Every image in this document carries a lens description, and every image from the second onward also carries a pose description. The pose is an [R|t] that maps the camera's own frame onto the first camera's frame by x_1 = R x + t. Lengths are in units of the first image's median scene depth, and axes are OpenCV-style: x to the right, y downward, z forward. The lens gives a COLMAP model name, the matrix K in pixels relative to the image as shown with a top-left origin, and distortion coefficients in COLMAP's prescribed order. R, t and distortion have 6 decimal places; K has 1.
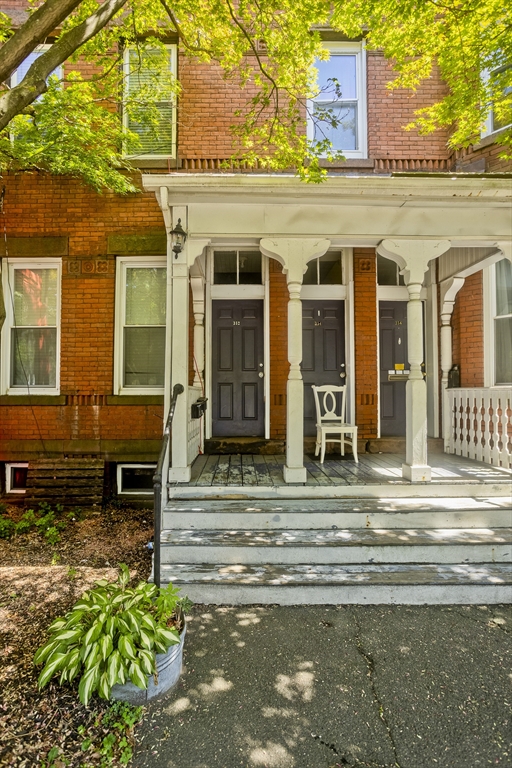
lens RADIAL K [[393.5, 0, 251.5], [0, 393.5, 372.9], [0, 0, 1]] dist [-0.048038, 0.029034]
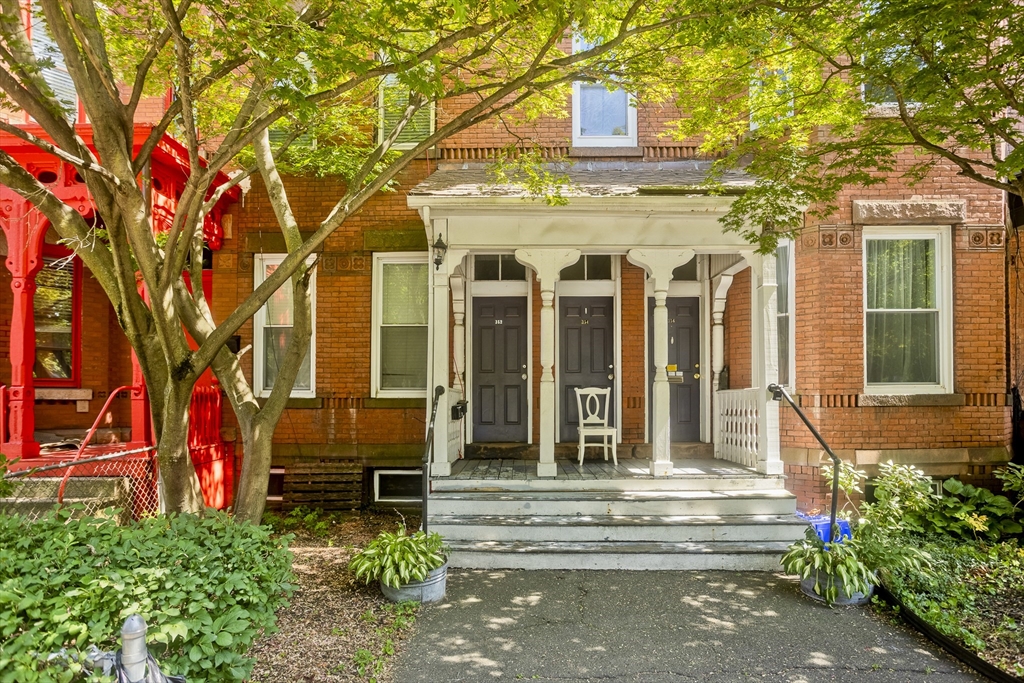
lens RADIAL K [[1123.8, 0, 512.0], [0, 1123.8, 341.5], [0, 0, 1]] dist [-0.260227, -0.000608]
pose [[0.995683, -0.003583, -0.092748, 0.262858], [0.001708, 0.999793, -0.020292, -0.026841], [0.092802, 0.020046, 0.995483, -1.809290]]
